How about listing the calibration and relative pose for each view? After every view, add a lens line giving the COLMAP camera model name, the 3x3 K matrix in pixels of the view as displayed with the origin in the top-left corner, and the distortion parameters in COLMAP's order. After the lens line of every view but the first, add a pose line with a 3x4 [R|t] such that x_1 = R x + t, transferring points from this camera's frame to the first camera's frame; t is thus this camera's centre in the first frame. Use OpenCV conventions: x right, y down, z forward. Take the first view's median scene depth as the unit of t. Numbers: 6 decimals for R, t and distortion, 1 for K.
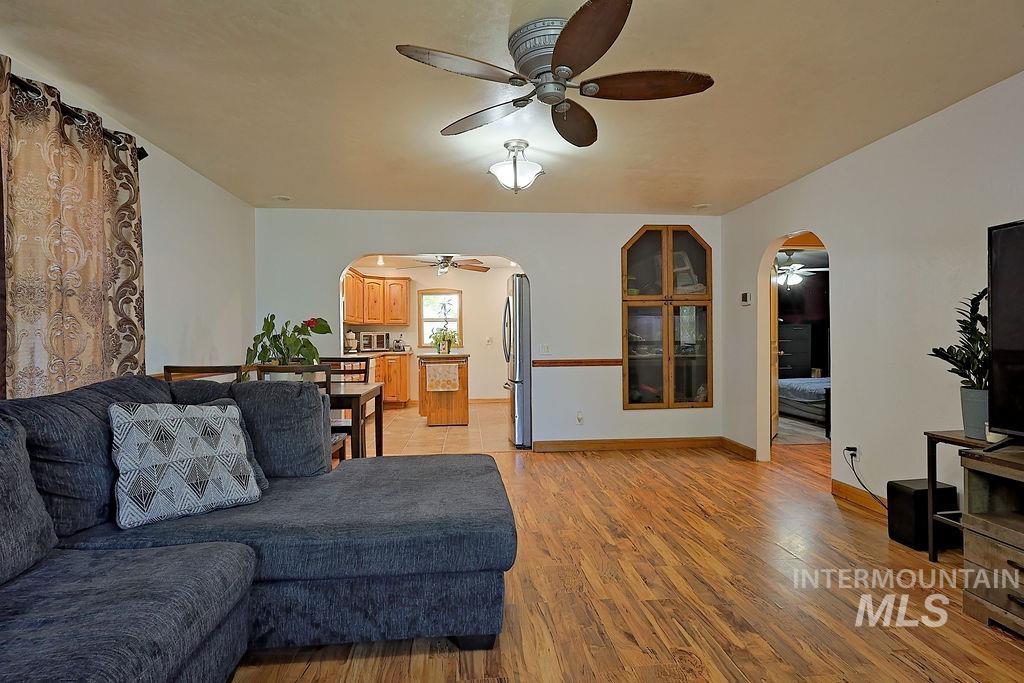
lens RADIAL K [[514.8, 0, 512.0], [0, 514.8, 341.5], [0, 0, 1]] dist [0.000218, 0.000920]
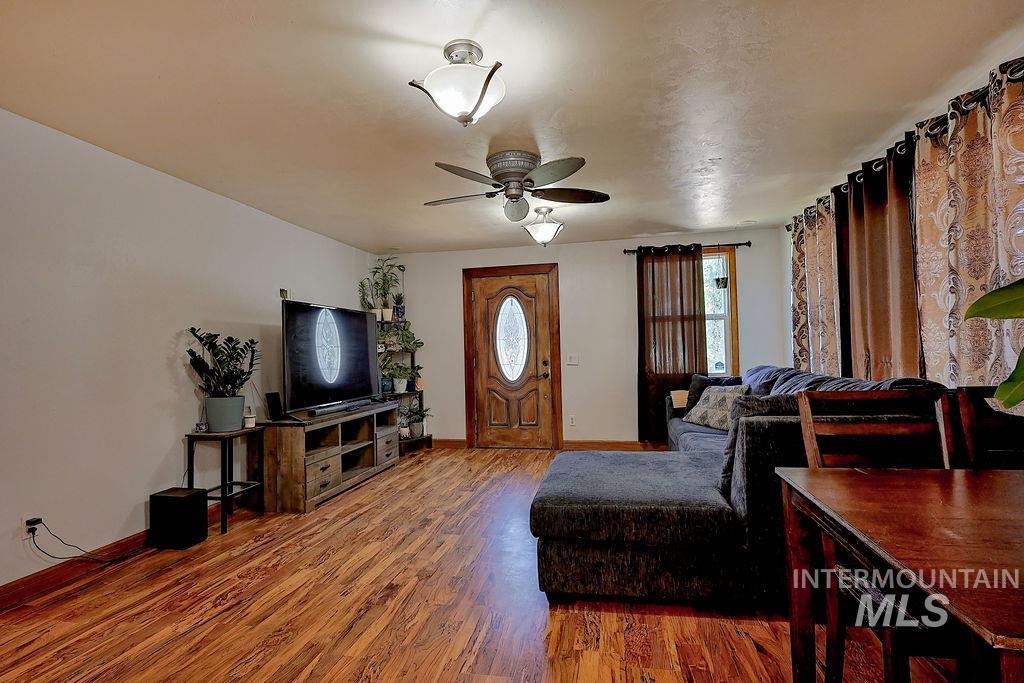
lens RADIAL K [[497.7, 0, 514.5], [0, 497.7, 343.7], [0, 0, 1]] dist [0.000275, 0.001656]
pose [[-0.956902, 0.038378, 0.287864, -0.195299], [0.035612, 0.999255, -0.014842, -0.007871], [-0.288219, -0.003951, -0.957556, 1.418981]]
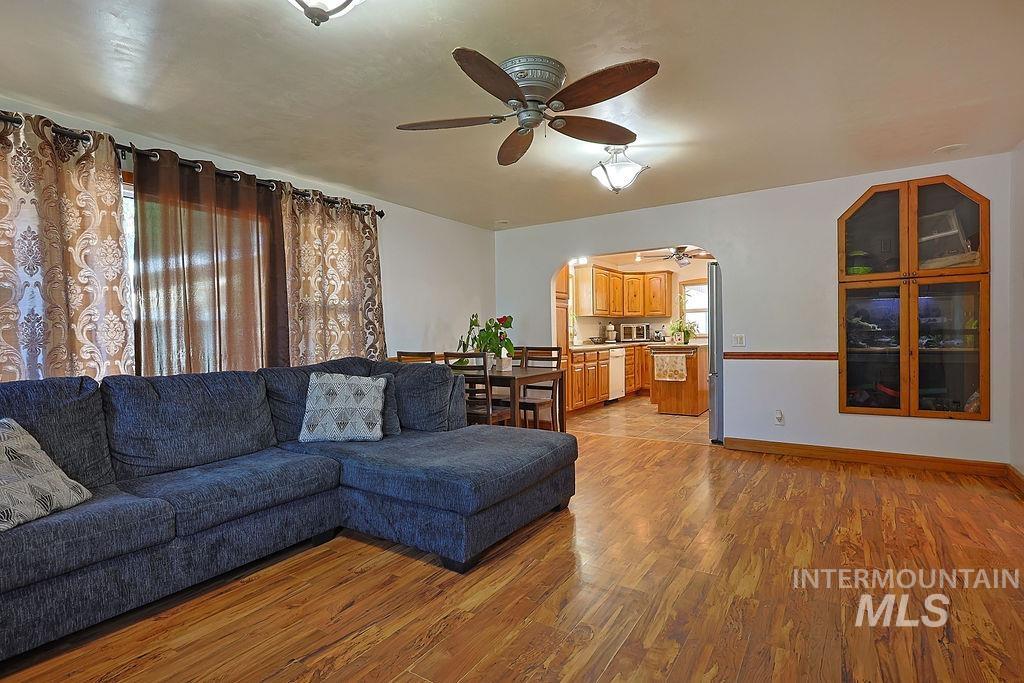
lens RADIAL K [[498.0, 0, 517.6], [0, 498.0, 339.1], [0, 0, 1]] dist [0.000068, 0.001912]
pose [[0.784165, 0.000946, -0.620551, 0.438777], [0.008912, 0.999879, 0.012786, -0.003597], [0.620488, -0.015557, 0.784062, 0.059416]]
